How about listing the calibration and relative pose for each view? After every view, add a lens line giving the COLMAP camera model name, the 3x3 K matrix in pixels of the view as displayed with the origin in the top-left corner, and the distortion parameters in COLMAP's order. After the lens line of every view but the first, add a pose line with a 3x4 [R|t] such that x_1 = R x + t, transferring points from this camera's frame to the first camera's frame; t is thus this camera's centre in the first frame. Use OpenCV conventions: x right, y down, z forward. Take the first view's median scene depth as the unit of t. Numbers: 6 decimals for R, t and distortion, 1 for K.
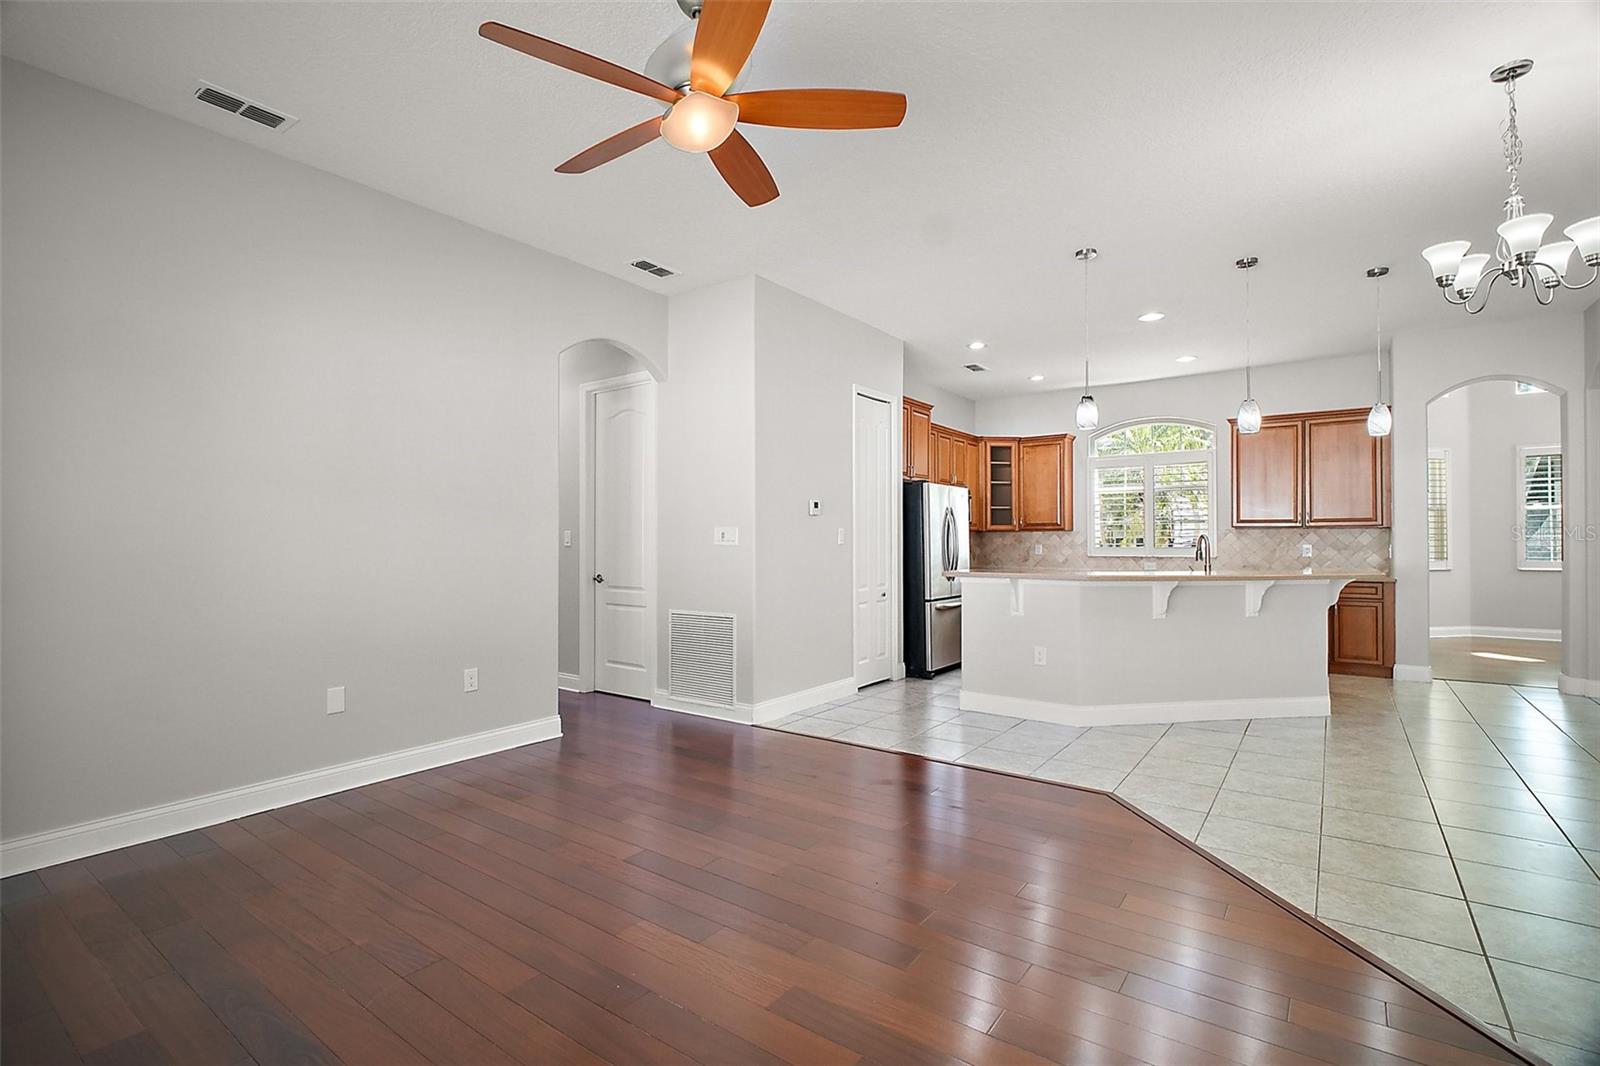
lens RADIAL K [[739.6, 0, 789.9], [0, 739.6, 540.8], [0, 0, 1]] dist [-0.014284, 0.000199]
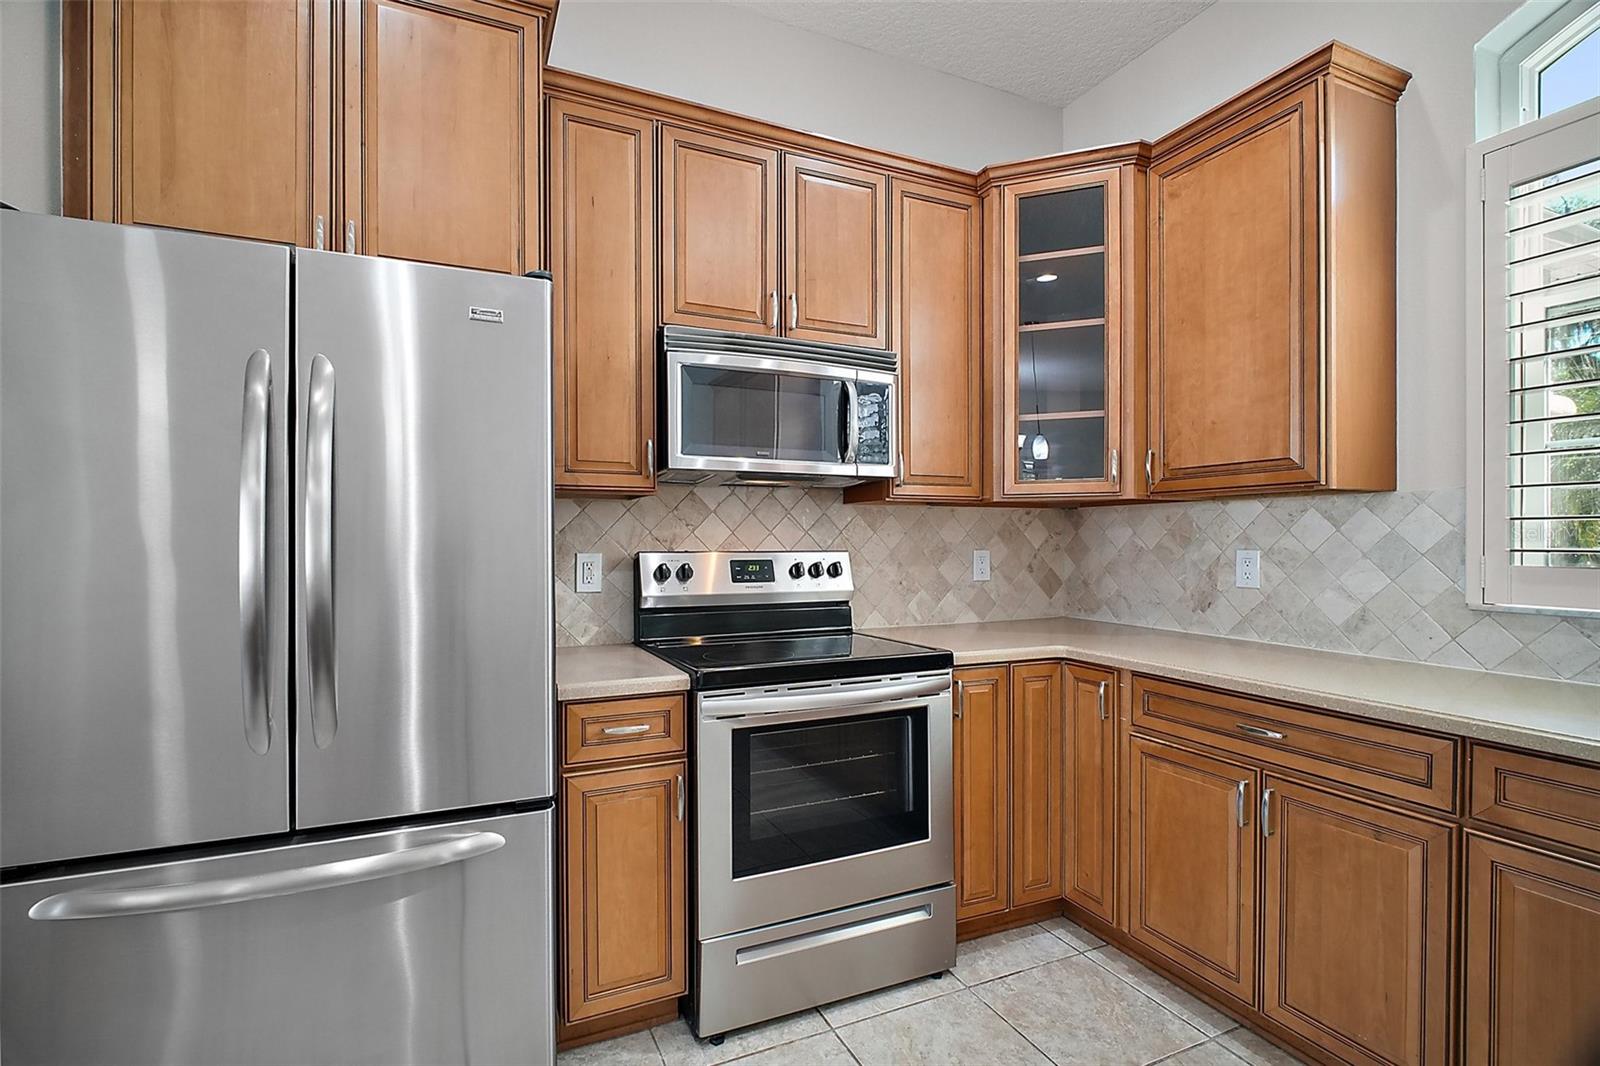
lens RADIAL K [[747.4, 0, 786.4], [0, 747.4, 543.1], [0, 0, 1]] dist [-0.000631, -0.003730]
pose [[0.867772, 0.004378, -0.496943, 0.398690], [-0.000752, 0.999972, 0.007497, 0.000696], [0.496962, -0.006132, 0.867751, 0.841575]]
